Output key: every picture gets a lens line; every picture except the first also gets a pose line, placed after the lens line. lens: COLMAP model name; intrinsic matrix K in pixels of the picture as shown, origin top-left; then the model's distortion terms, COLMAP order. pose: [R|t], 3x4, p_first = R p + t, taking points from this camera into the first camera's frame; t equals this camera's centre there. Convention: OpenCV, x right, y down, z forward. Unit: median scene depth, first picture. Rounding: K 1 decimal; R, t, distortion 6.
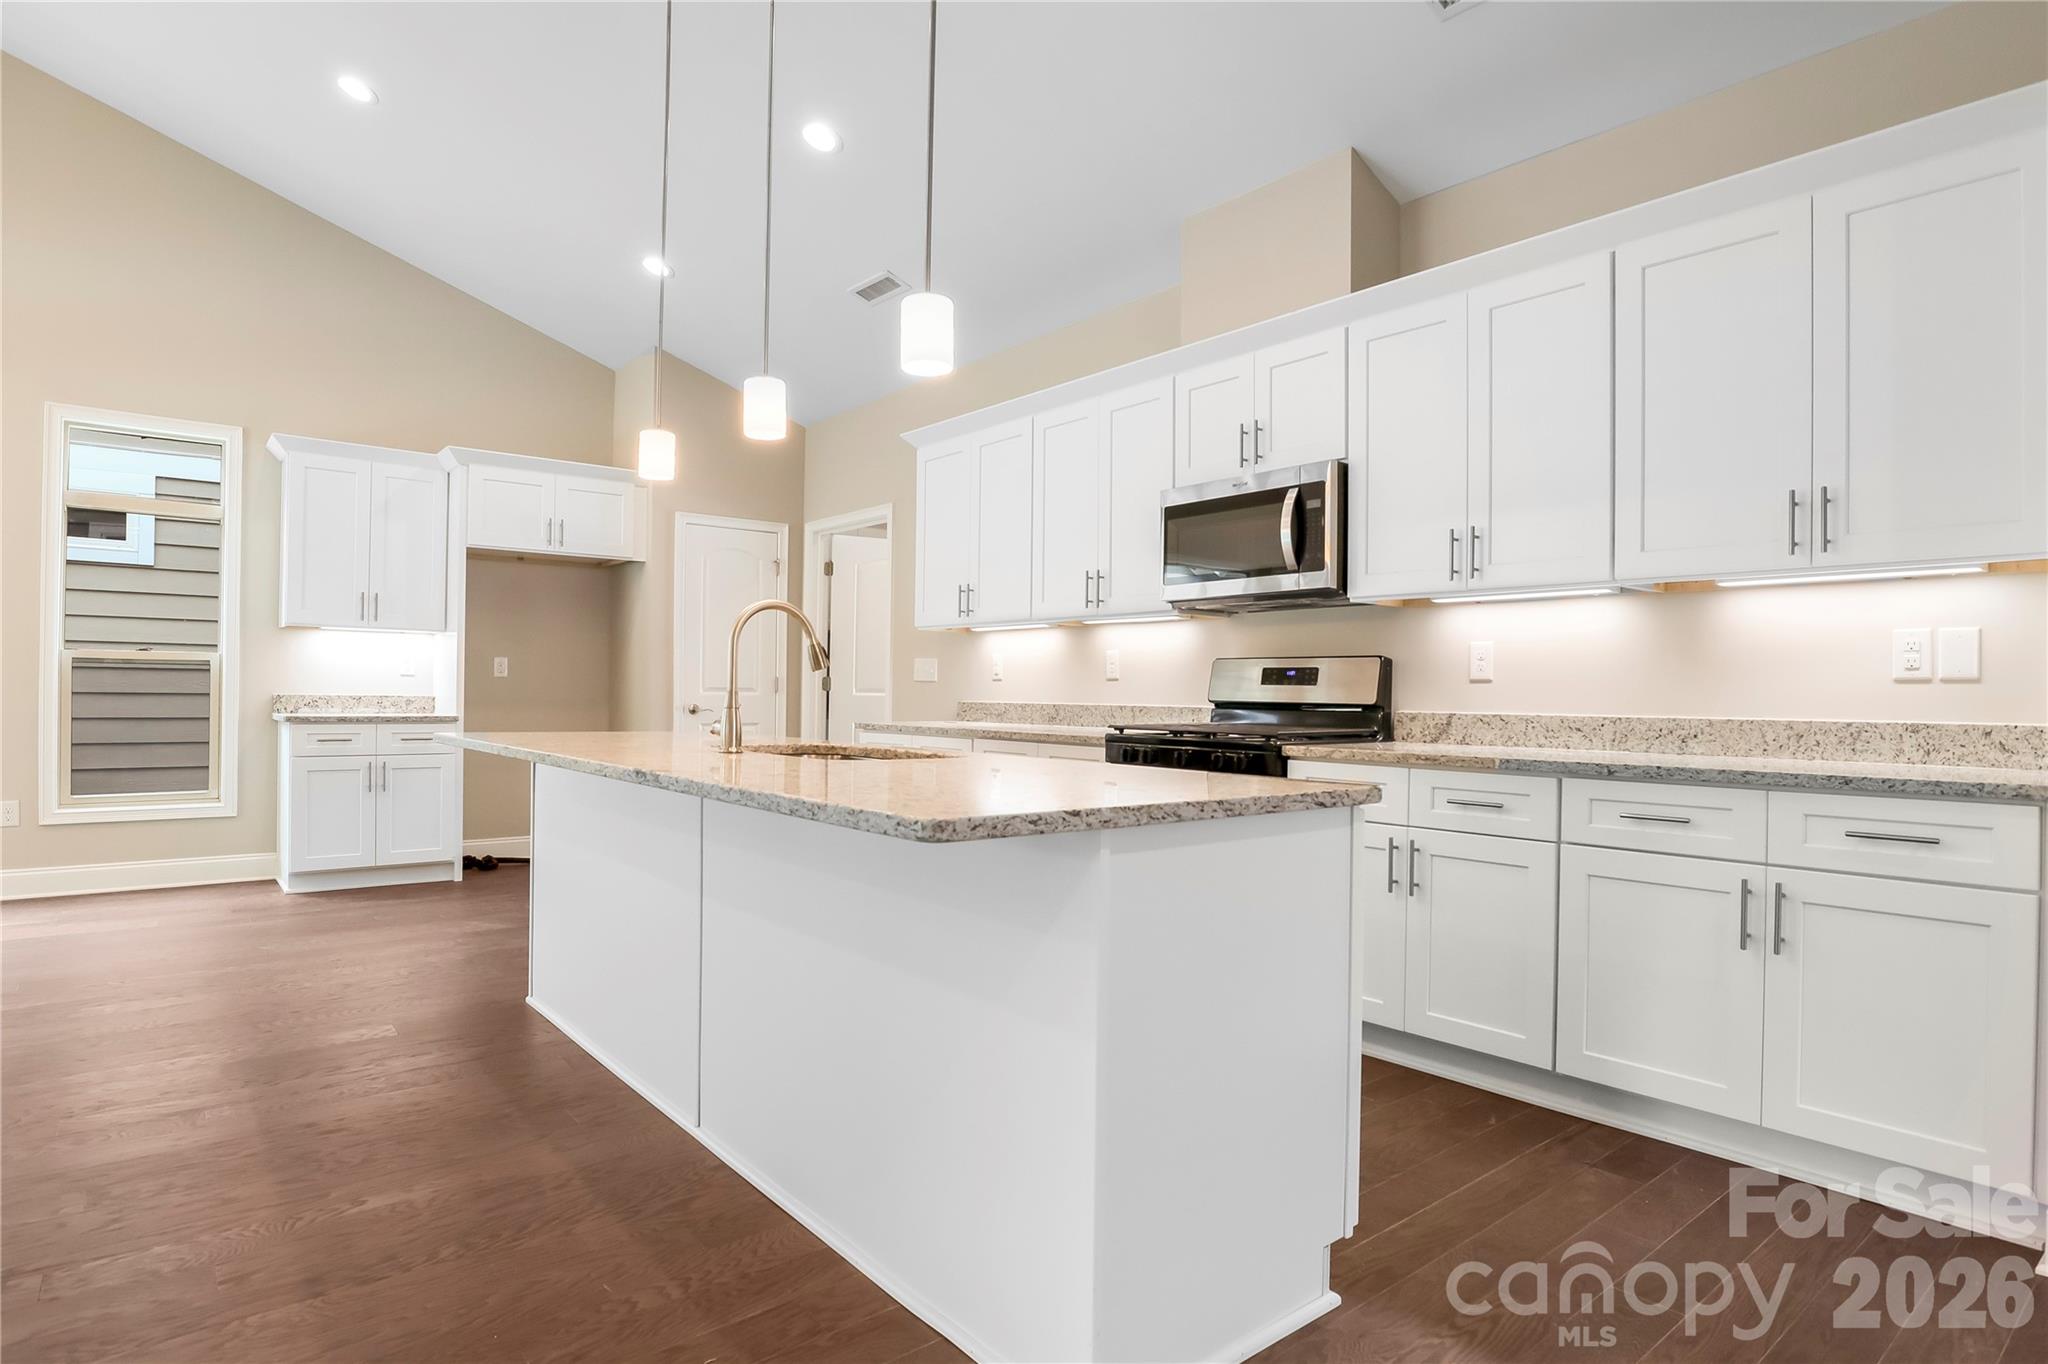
lens RADIAL K [[1091.0, 0, 1024.0], [0, 1091.0, 682.0], [0, 0, 1]] dist [-0.013474, 0.000913]
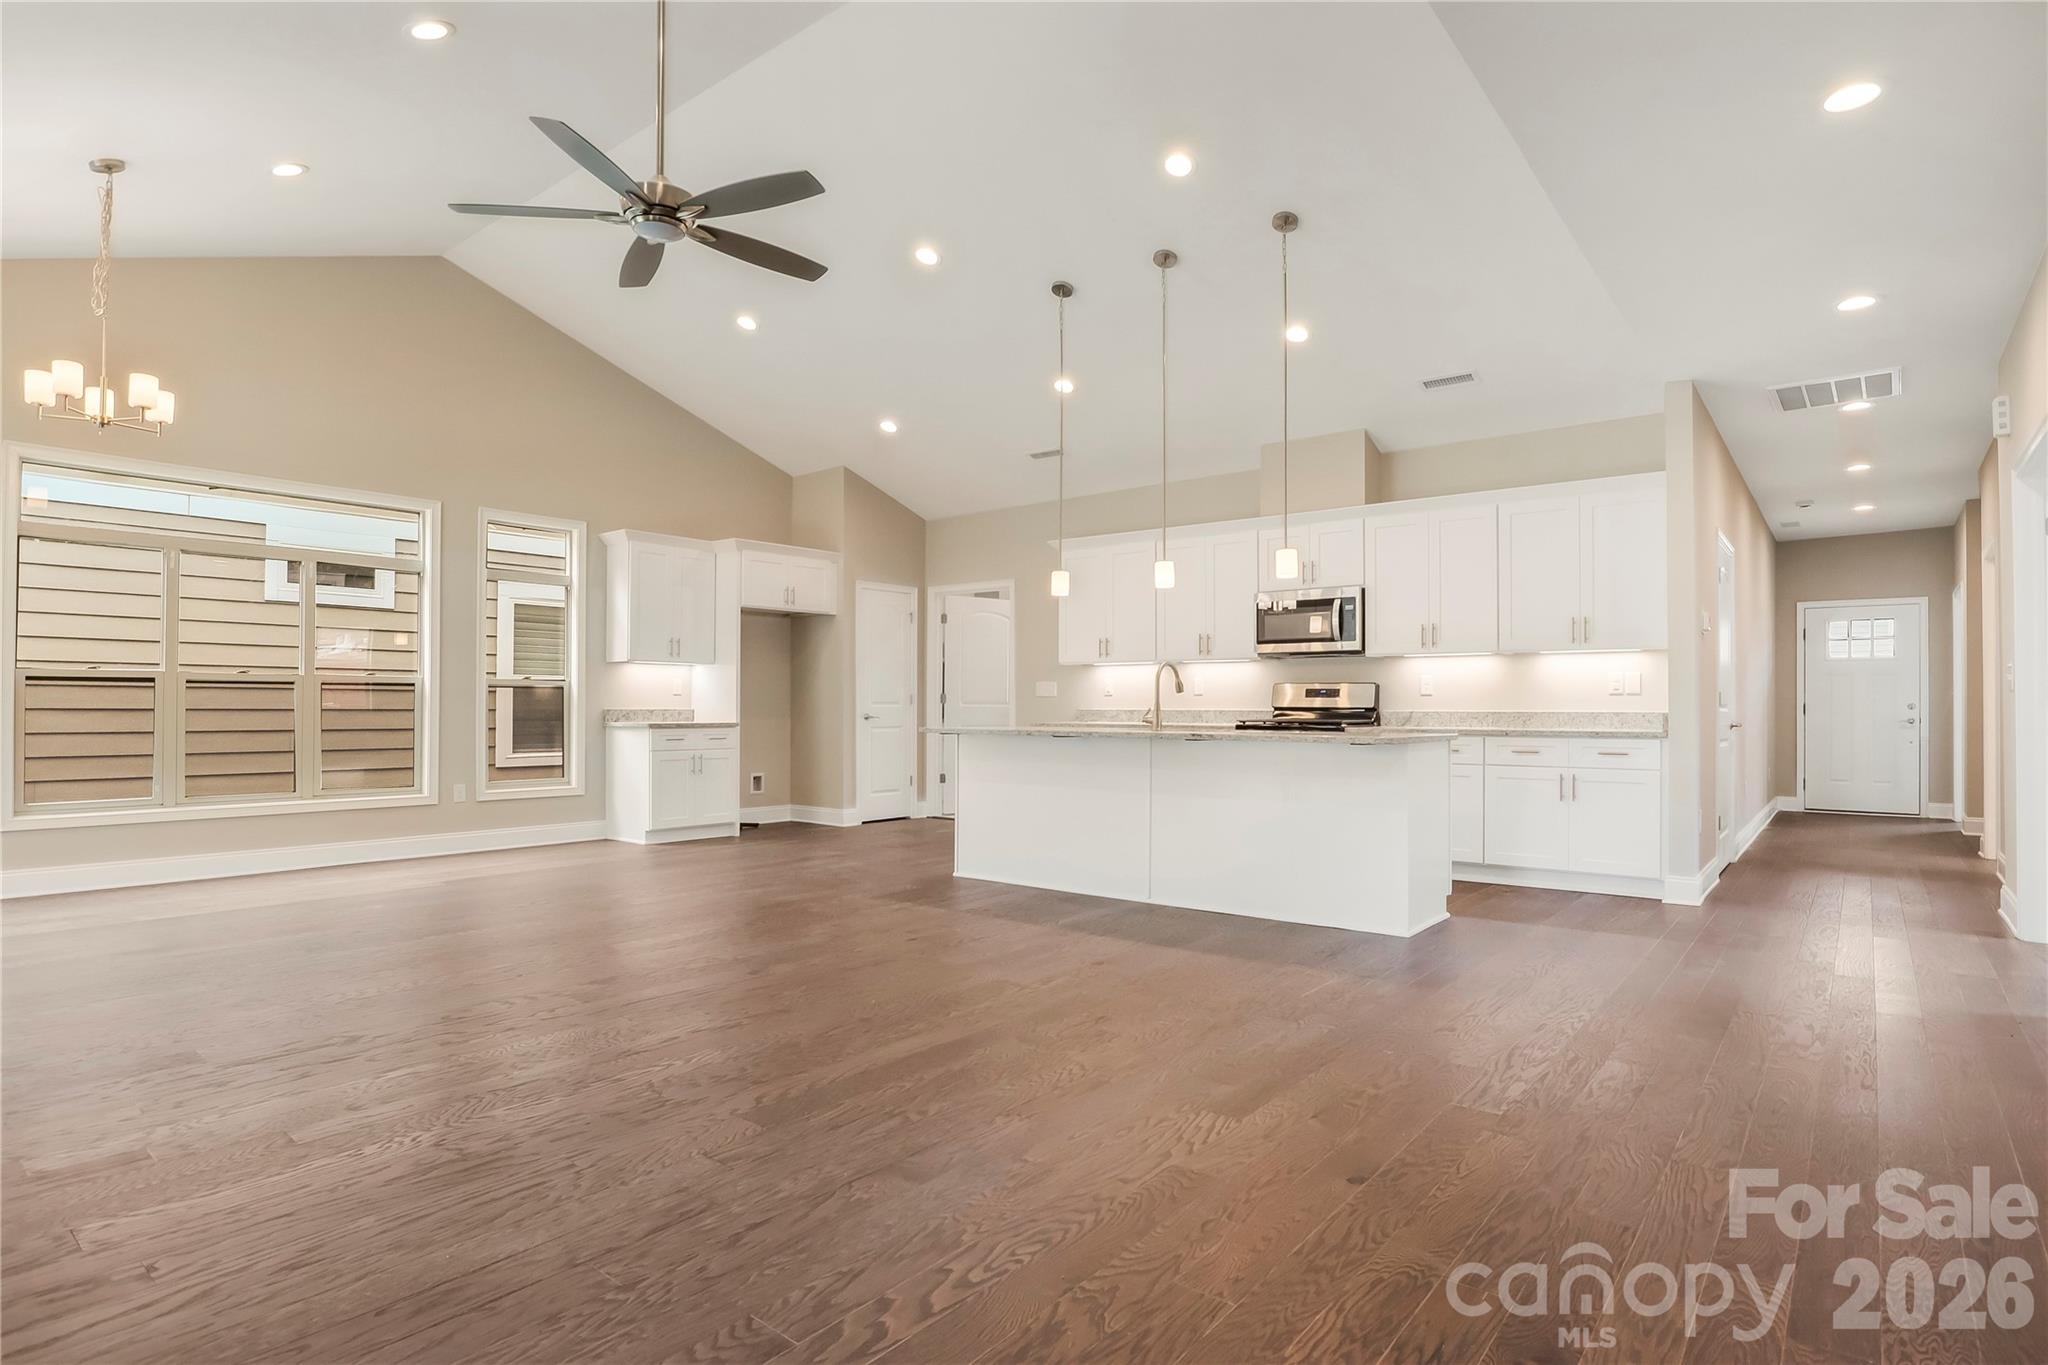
lens RADIAL K [[1064.8, 0, 1024.0], [0, 1064.8, 682.5], [0, 0, 1]] dist [-0.002187, -0.001560]
pose [[0.978283, -0.003889, 0.207236, -0.627324], [0.006156, 0.999928, -0.010295, -0.007609], [-0.207181, 0.011347, 0.978237, -0.683920]]
